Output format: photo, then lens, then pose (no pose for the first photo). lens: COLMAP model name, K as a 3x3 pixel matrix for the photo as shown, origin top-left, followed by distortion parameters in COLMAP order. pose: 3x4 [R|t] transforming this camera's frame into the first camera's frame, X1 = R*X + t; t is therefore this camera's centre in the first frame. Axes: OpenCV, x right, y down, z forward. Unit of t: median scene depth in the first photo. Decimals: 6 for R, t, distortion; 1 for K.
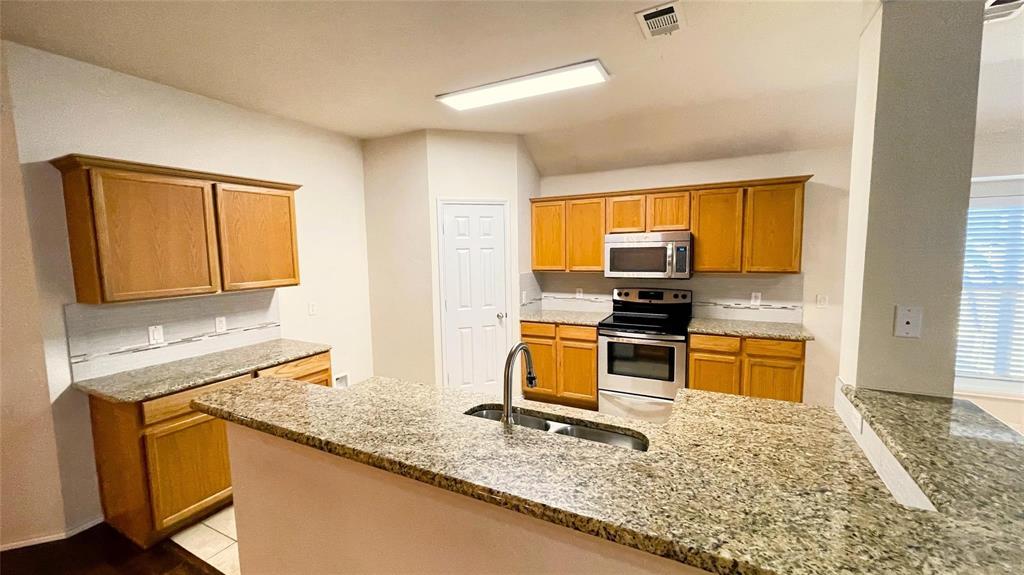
lens RADIAL K [[413.6, 0, 507.5], [0, 413.6, 288.7], [0, 0, 1]] dist [0.001716, -0.000844]
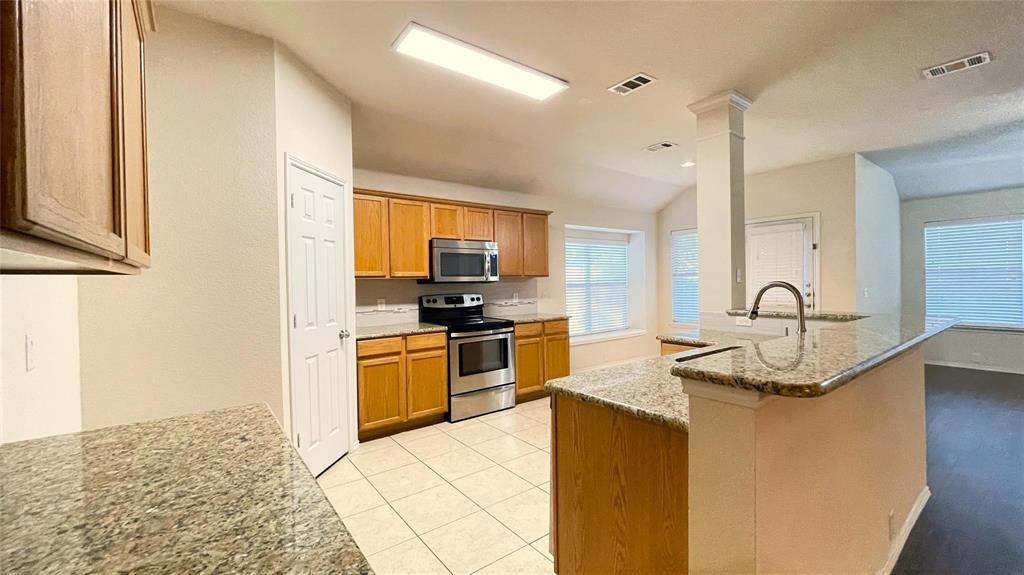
lens RADIAL K [[413.6, 0, 513.4], [0, 413.6, 286.9], [0, 0, 1]] dist [0.001716, -0.000844]
pose [[0.416735, -0.000967, 0.909027, -0.581820], [0.095993, 0.994455, -0.042949, 0.043826], [-0.903945, 0.105158, 0.414517, 0.428555]]
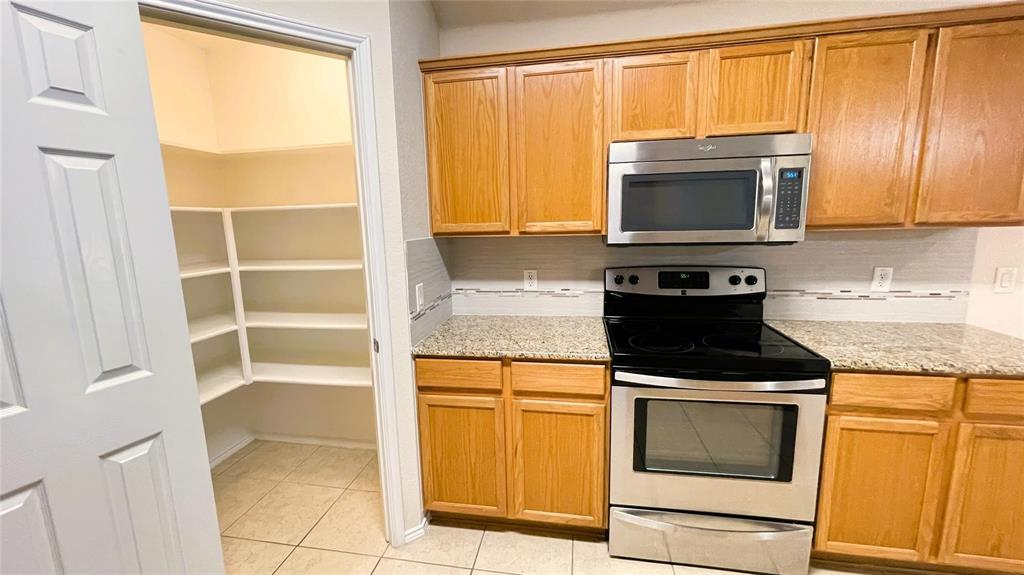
lens RADIAL K [[413.6, 0, 505.2], [0, 413.6, 288.0], [0, 0, 1]] dist [0.001716, -0.000844]
pose [[0.954642, -0.053176, 0.292968, 0.001286], [0.035504, 0.997233, 0.065315, -0.014532], [-0.295630, -0.051951, 0.953889, 0.615126]]
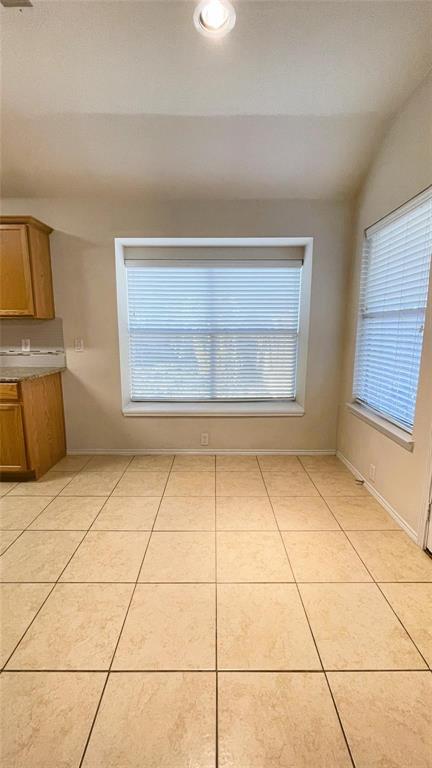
lens RADIAL K [[310.2, 0, 217.6], [0, 310.2, 380.2], [0, 0, 1]] dist [0.001716, -0.000844]
pose [[0.884815, -0.060997, 0.461932, 0.627979], [0.028380, 0.996609, 0.077239, 0.061710], [-0.465077, -0.055233, 0.883546, 0.081431]]
